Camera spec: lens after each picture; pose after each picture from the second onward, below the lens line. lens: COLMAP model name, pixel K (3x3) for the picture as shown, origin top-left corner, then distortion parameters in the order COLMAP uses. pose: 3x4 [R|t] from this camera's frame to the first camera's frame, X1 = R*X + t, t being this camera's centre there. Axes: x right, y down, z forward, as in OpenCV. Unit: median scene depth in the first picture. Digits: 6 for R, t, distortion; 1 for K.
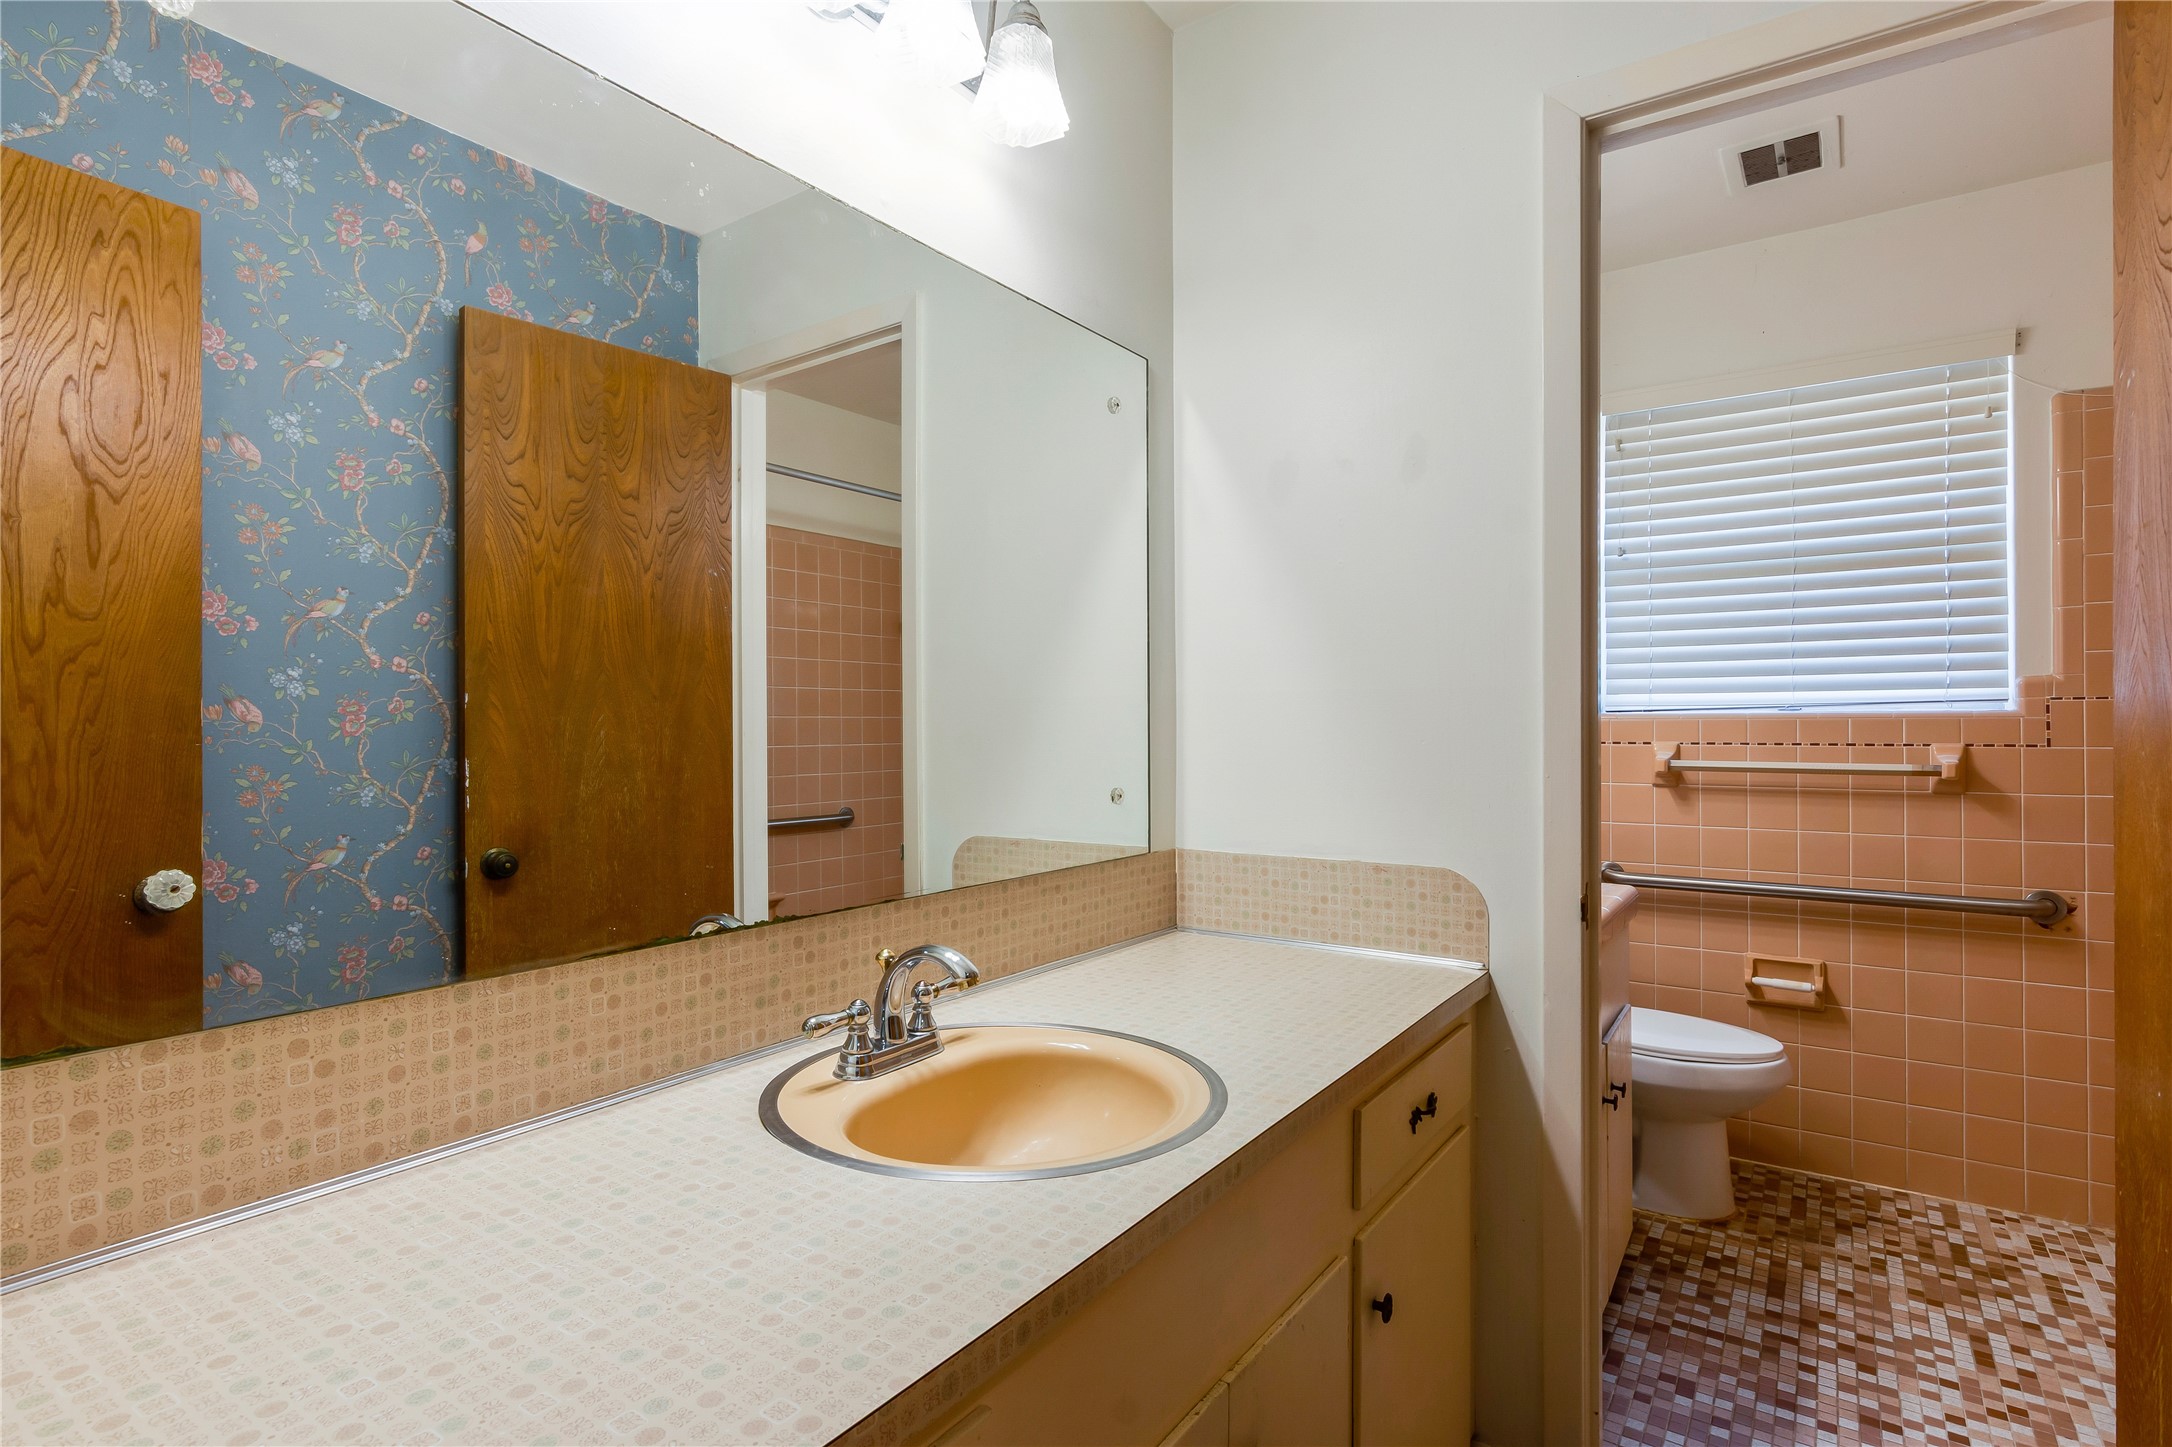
lens RADIAL K [[1078.9, 0, 1082.5], [0, 1078.9, 708.7], [0, 0, 1]] dist [-0.010703, 0.004508]
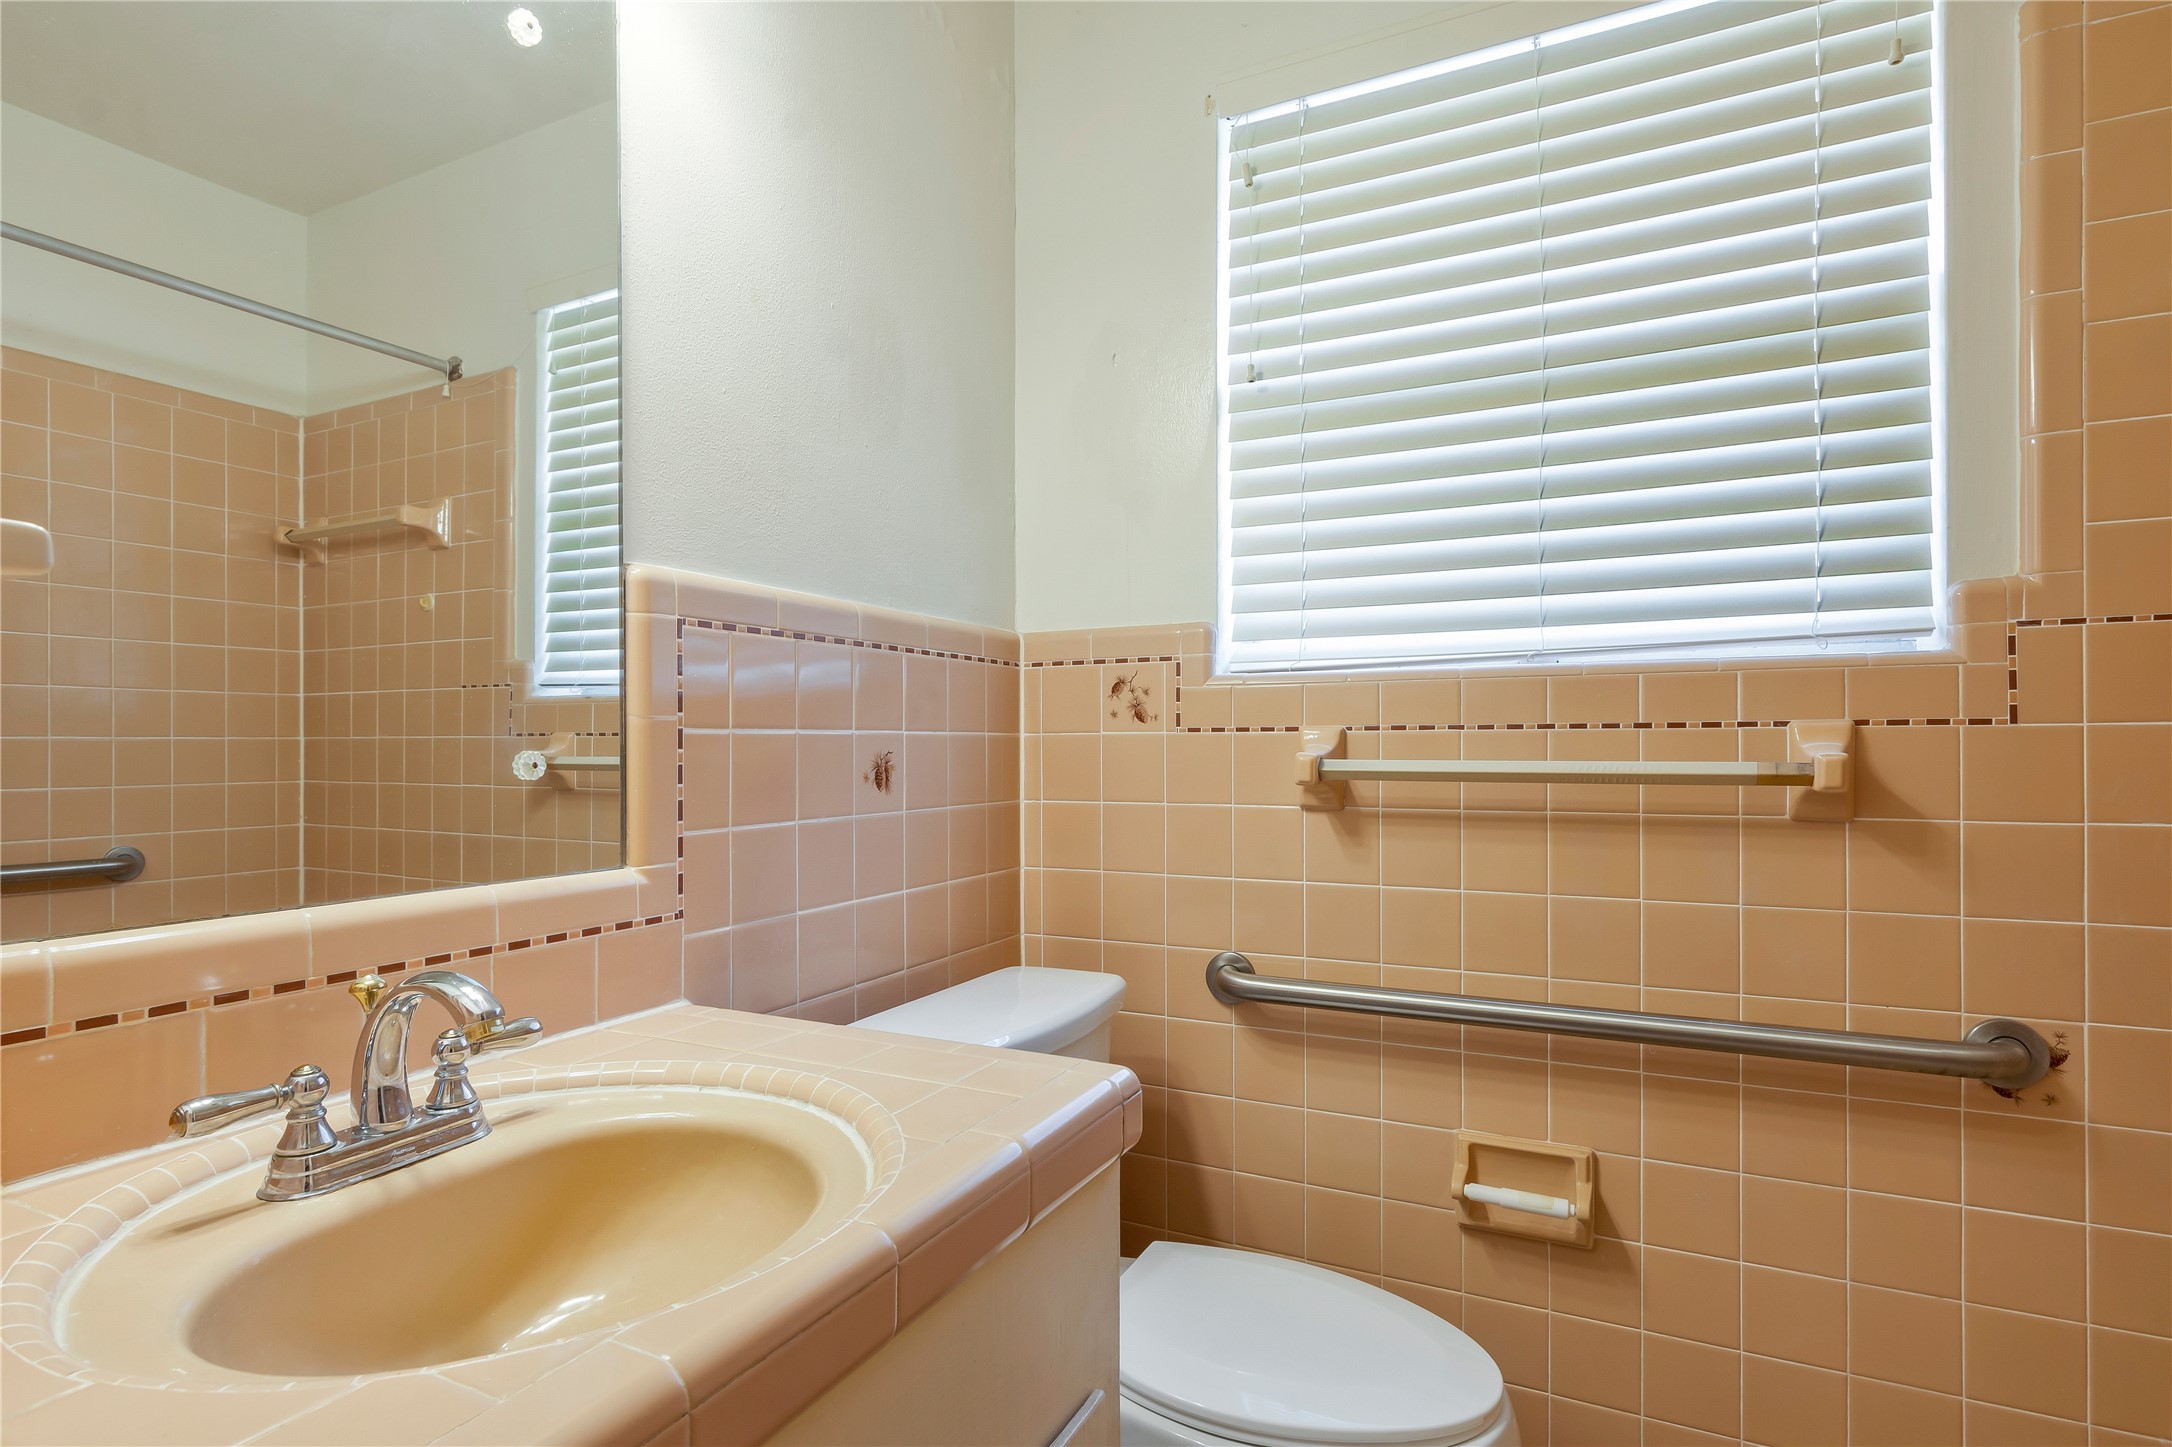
lens RADIAL K [[1078.9, 0, 1099.8], [0, 1078.9, 729.6], [0, 0, 1]] dist [-0.010703, 0.004508]
pose [[0.987464, -0.005454, 0.157749, 0.396024], [0.003518, 0.999915, 0.012551, 0.029270], [-0.157804, -0.011839, 0.987399, 0.558172]]
